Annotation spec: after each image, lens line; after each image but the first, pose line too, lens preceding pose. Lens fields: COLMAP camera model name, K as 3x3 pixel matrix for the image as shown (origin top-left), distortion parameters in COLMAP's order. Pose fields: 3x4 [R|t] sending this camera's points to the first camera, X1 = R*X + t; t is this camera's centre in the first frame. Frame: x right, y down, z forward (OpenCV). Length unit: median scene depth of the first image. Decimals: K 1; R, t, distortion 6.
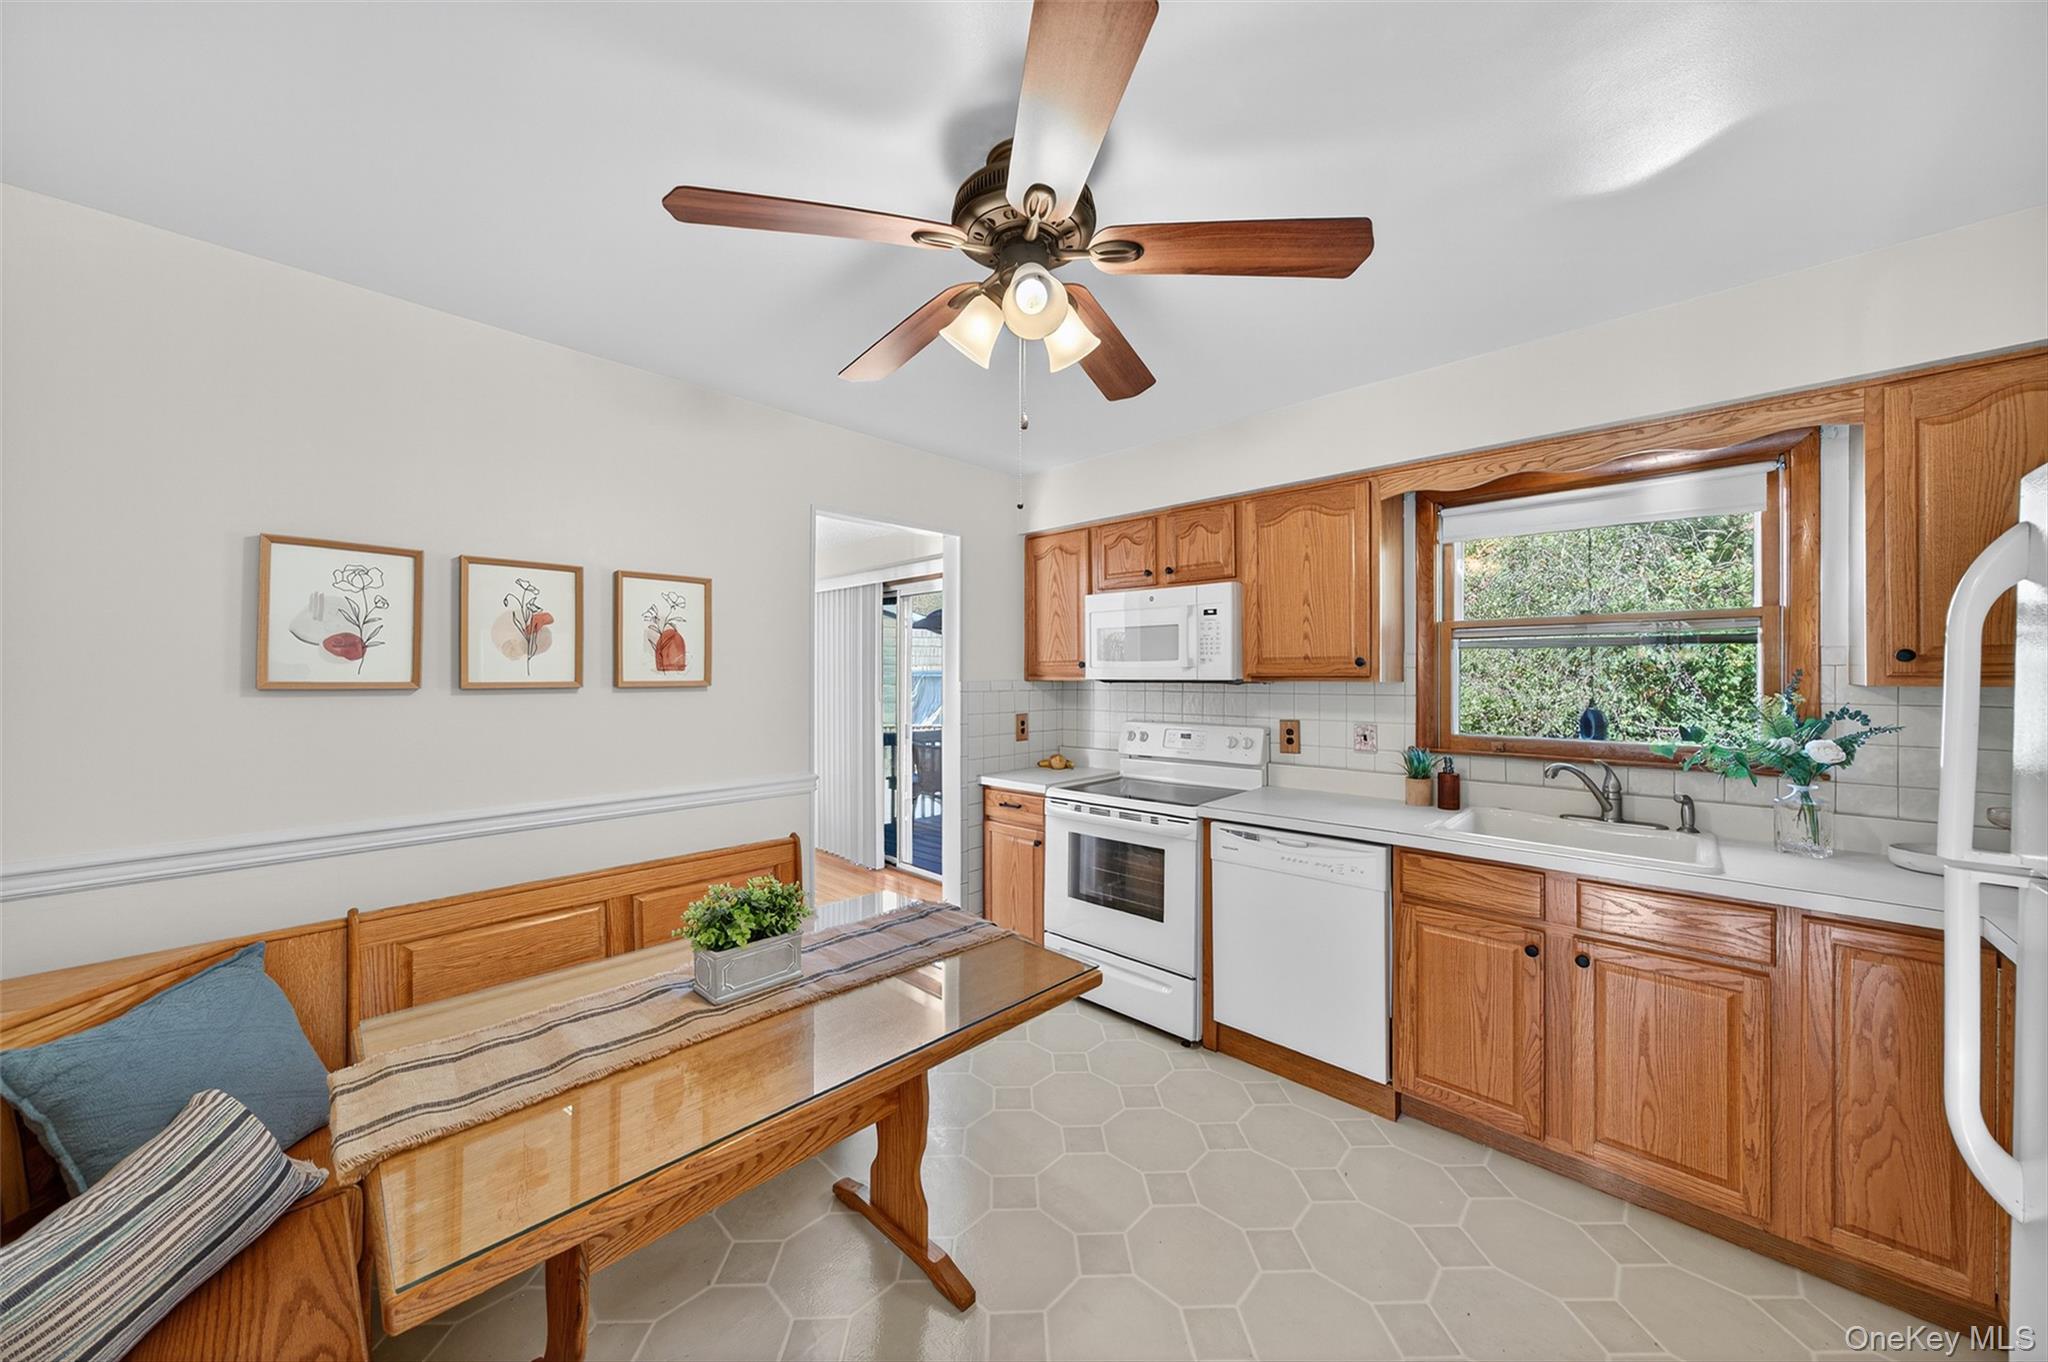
lens RADIAL K [[703.9, 0, 1013.8], [0, 703.9, 679.5], [0, 0, 1]] dist [0.000048, 0.000024]
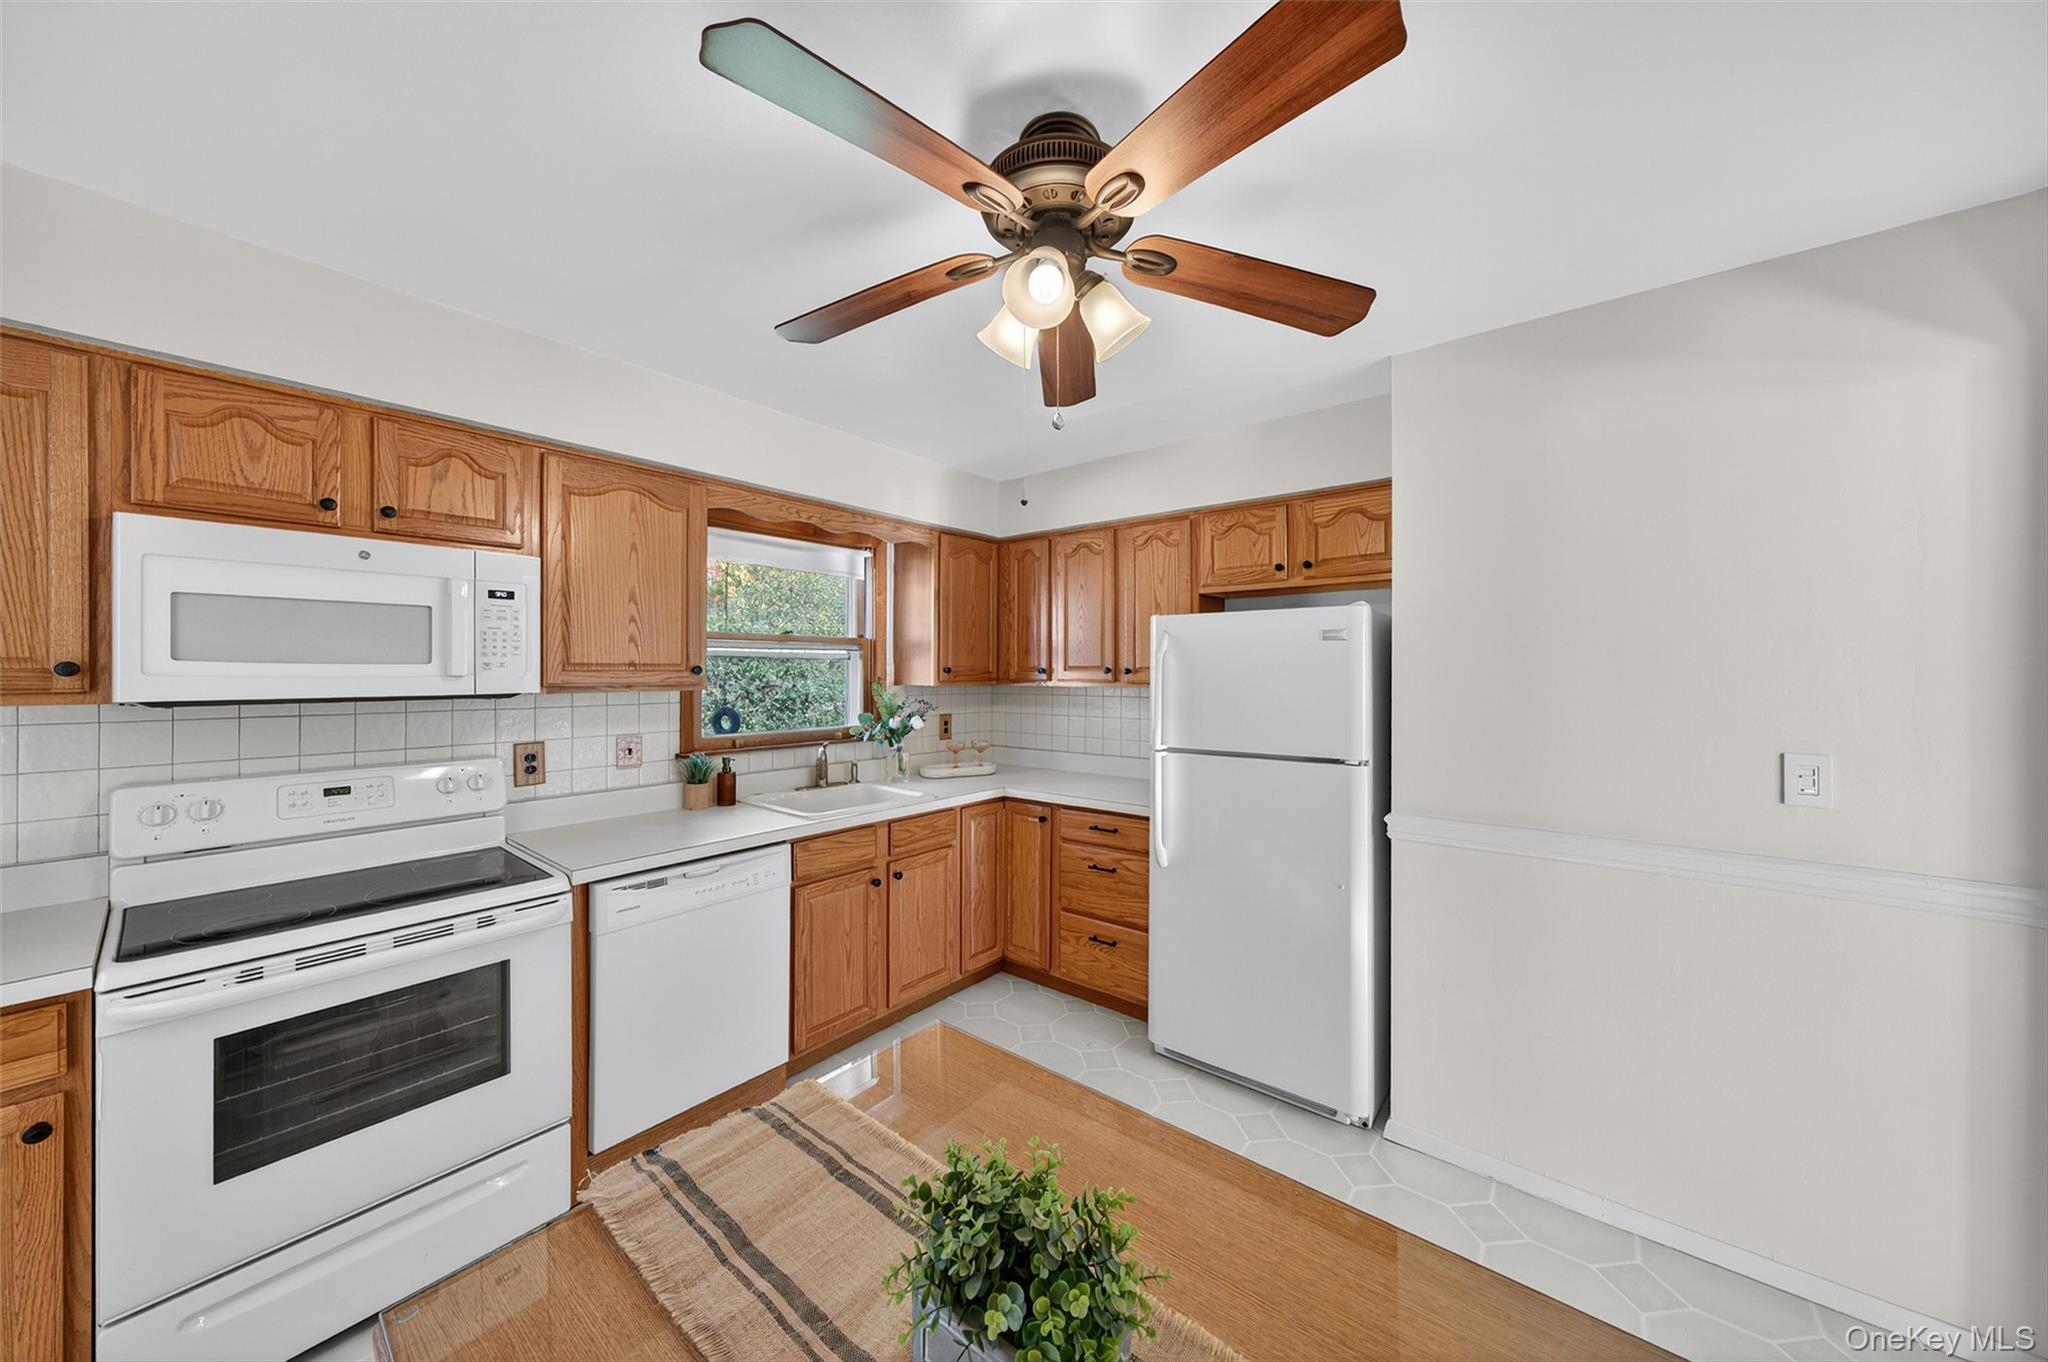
lens RADIAL K [[710.6, 0, 1018.1], [0, 710.6, 669.5], [0, 0, 1]] dist [0.000020, 0.000034]
pose [[-0.081583, 0.001424, 0.996666, -0.538743], [0.006011, 0.999981, -0.000937, -0.023233], [-0.996648, 0.005915, -0.081590, 0.669143]]
